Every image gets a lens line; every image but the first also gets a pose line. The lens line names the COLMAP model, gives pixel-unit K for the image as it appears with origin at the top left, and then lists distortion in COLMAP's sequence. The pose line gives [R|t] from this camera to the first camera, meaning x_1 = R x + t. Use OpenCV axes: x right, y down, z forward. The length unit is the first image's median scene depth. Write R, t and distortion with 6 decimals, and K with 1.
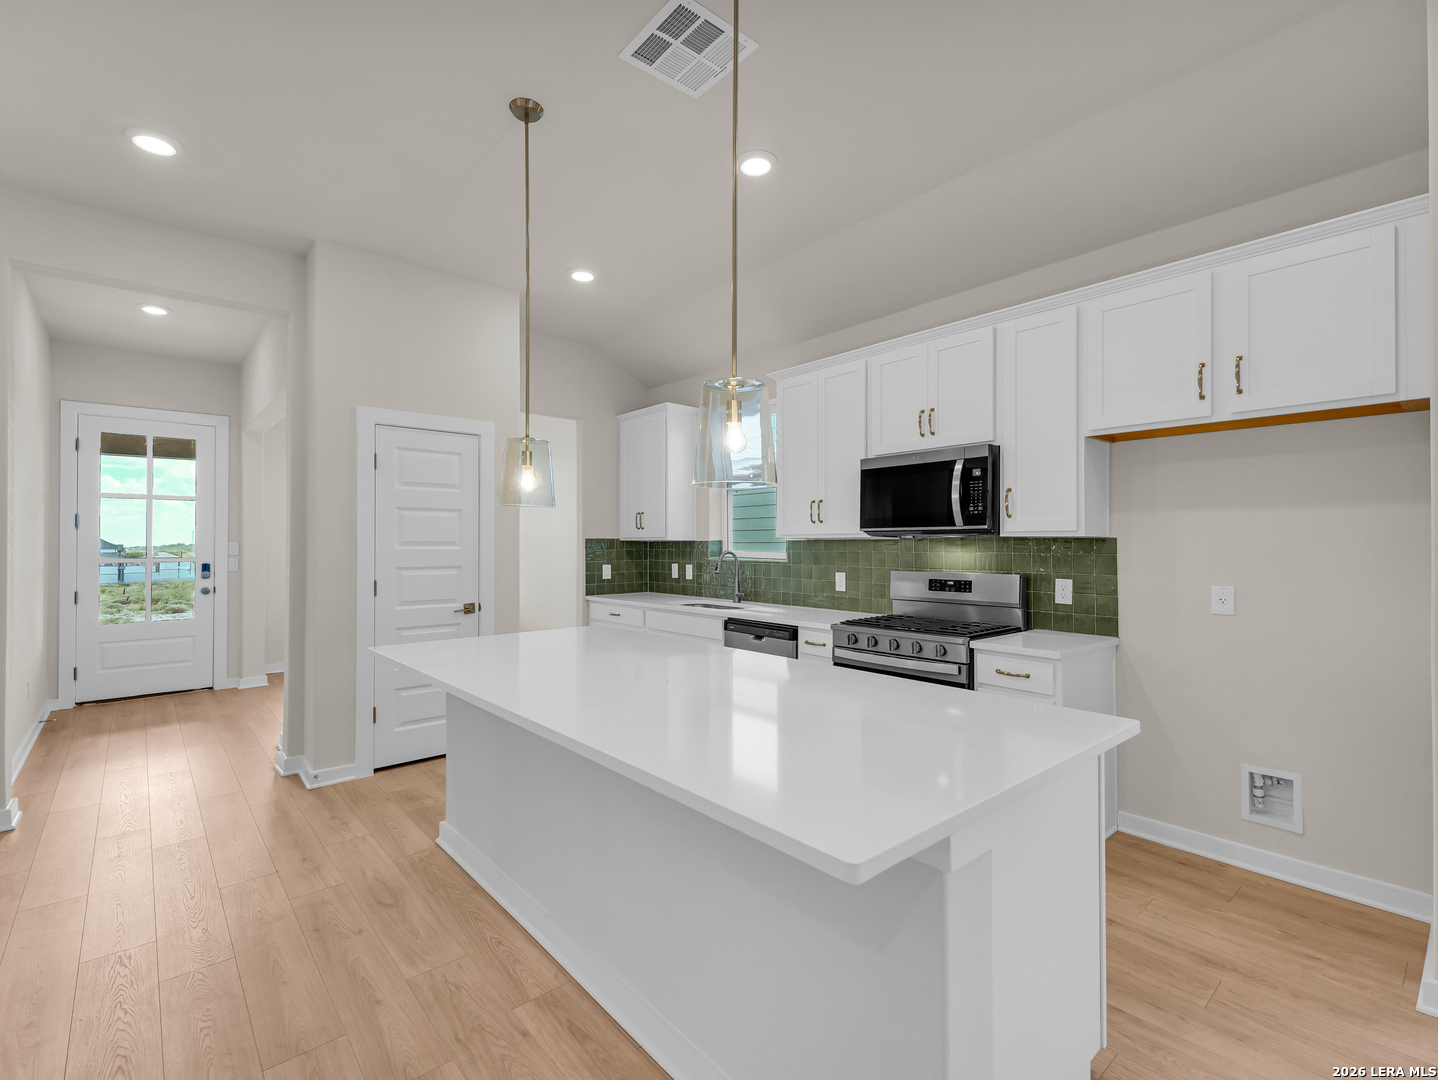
lens RADIAL K [[668.1, 0, 708.9], [0, 668.1, 542.0], [0, 0, 1]] dist [0.001828, -0.002745]
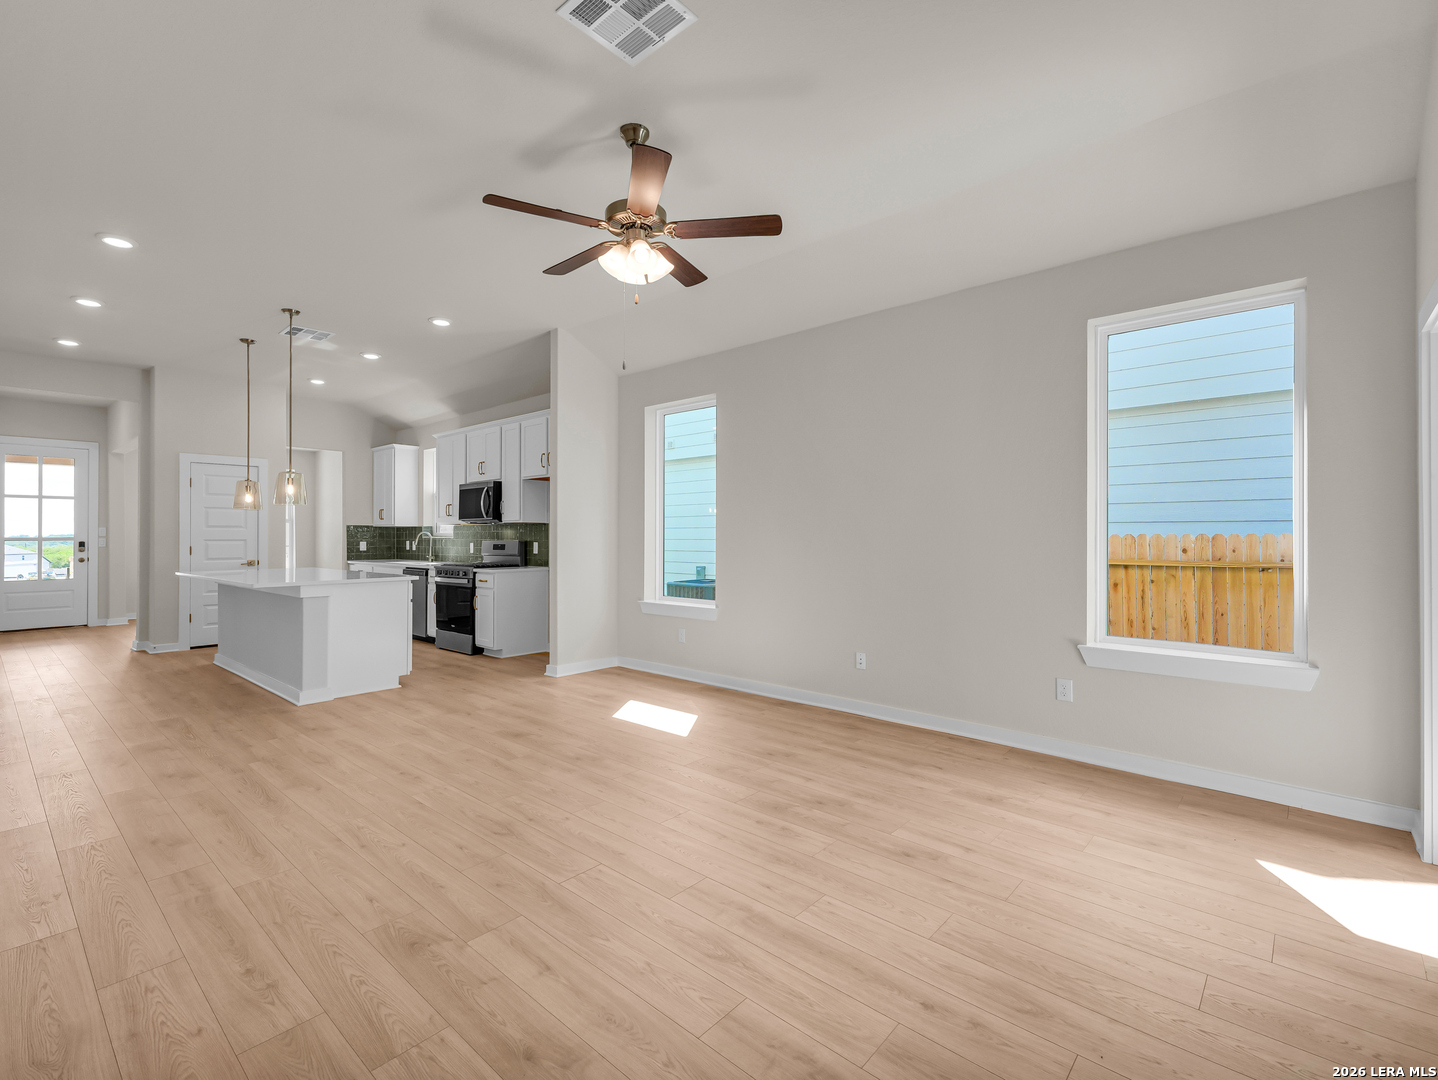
lens RADIAL K [[668.1, 0, 729.5], [0, 668.1, 534.9], [0, 0, 1]] dist [0.001828, -0.002745]
pose [[0.989405, 0.000963, 0.145177, 0.548030], [-0.000900, 0.999999, -0.000501, 0.020179], [-0.145177, 0.000365, 0.989406, -0.813810]]
